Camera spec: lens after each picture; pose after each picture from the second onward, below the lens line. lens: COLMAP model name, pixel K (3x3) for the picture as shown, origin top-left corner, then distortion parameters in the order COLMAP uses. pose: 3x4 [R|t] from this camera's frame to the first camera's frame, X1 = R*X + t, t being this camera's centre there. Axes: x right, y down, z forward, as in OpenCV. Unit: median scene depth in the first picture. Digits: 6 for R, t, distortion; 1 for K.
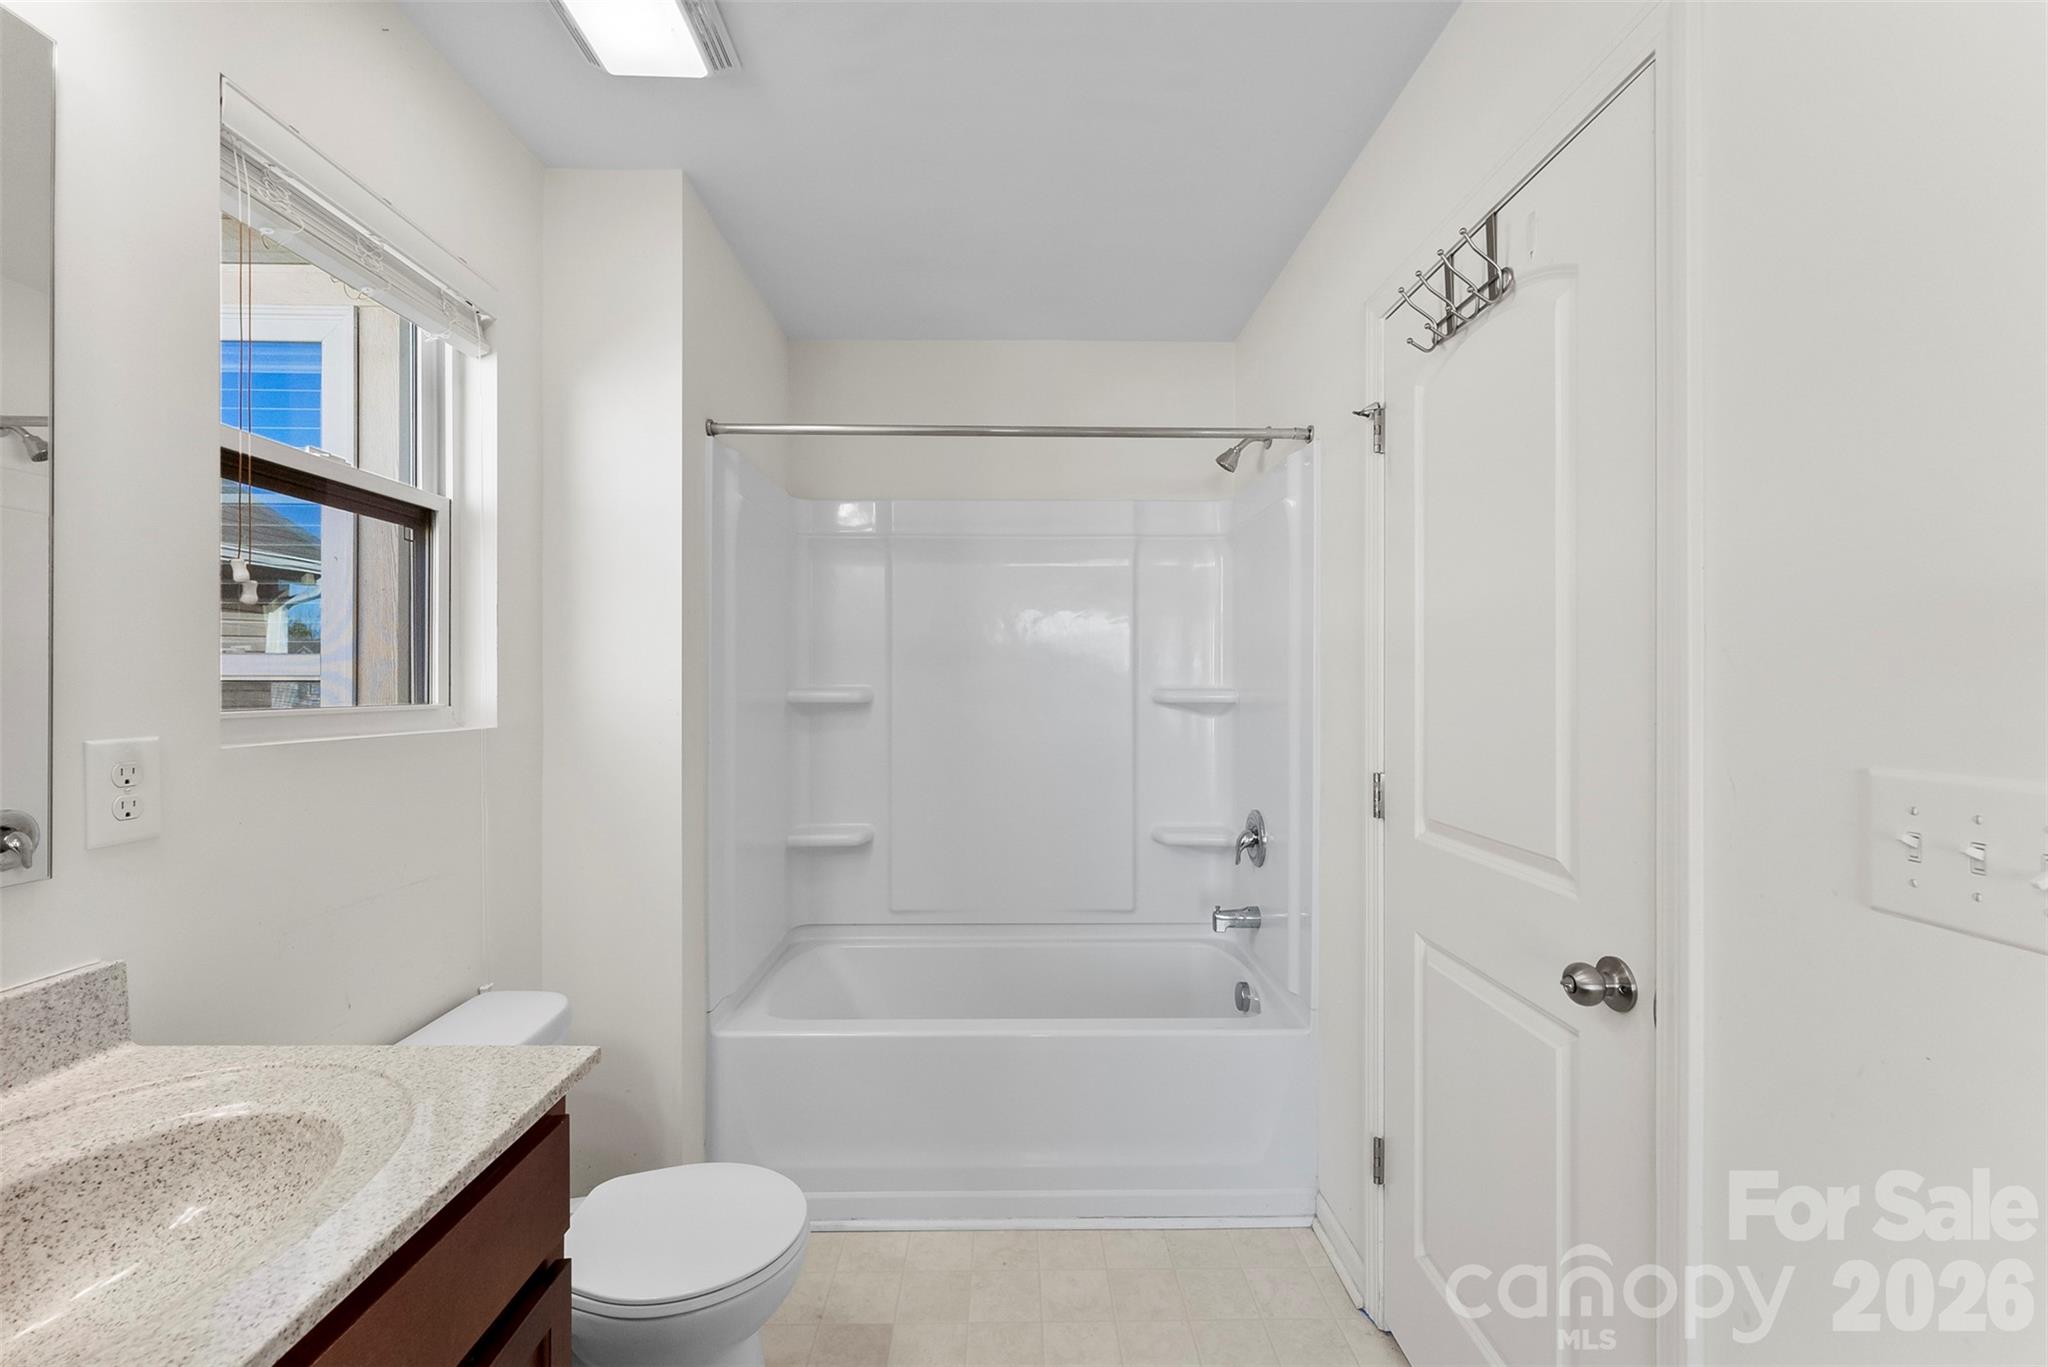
lens RADIAL K [[831.4, 0, 1026.6], [0, 831.4, 678.0], [0, 0, 1]] dist [0.001006, 0.000022]
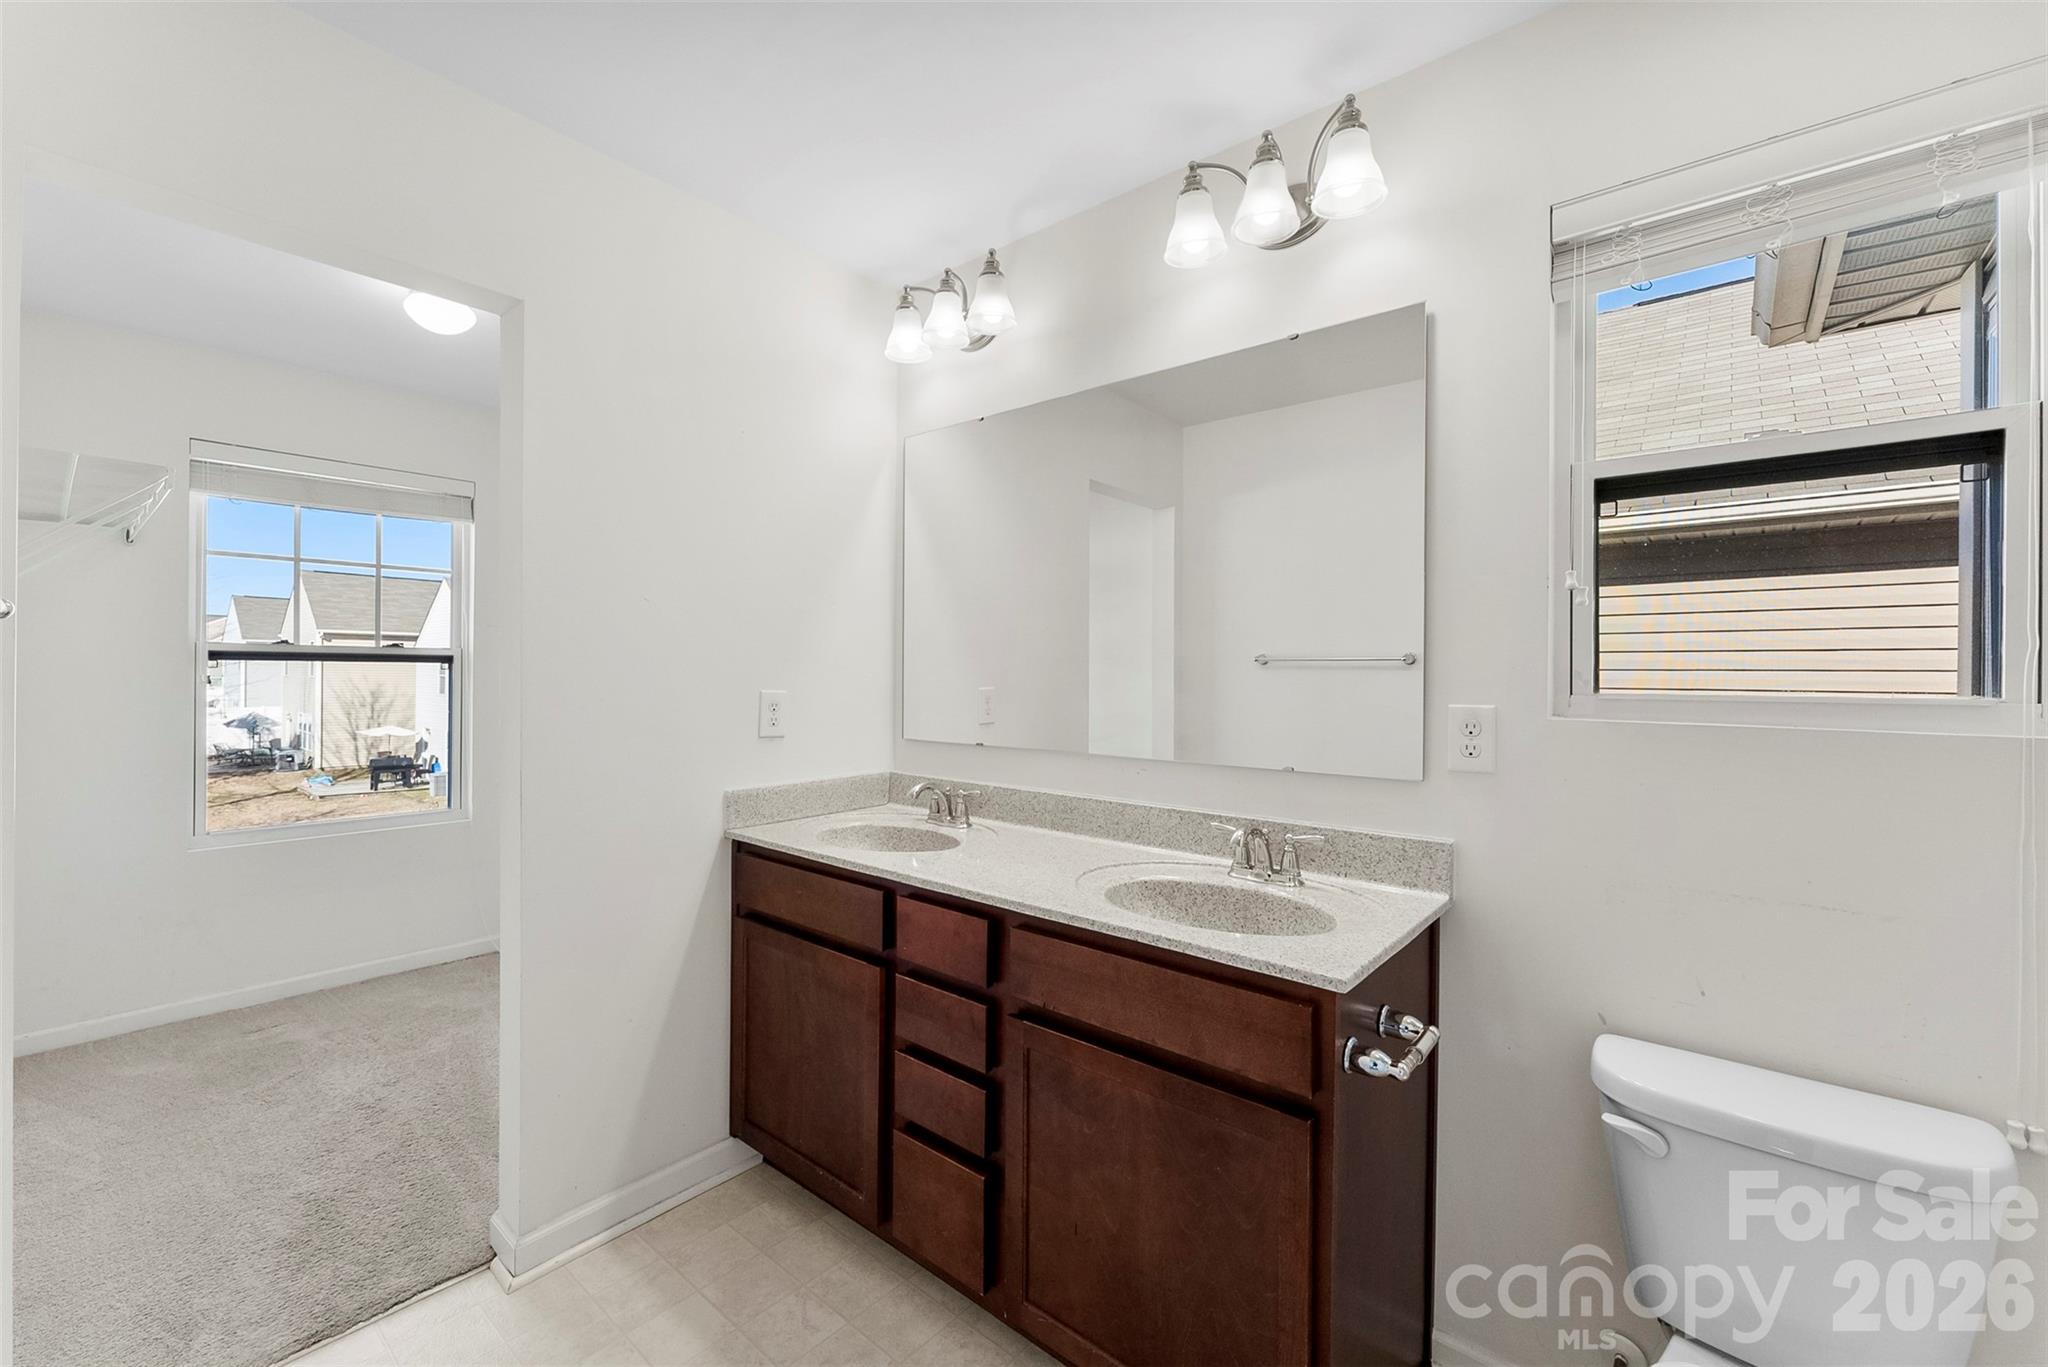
lens RADIAL K [[831.4, 0, 1026.3], [0, 831.4, 683.8], [0, 0, 1]] dist [0.001006, 0.000022]
pose [[-0.646083, -0.001197, -0.763266, 0.635286], [-0.000229, 0.999999, -0.001374, 0.035570], [0.763267, -0.000713, -0.646083, 1.358934]]
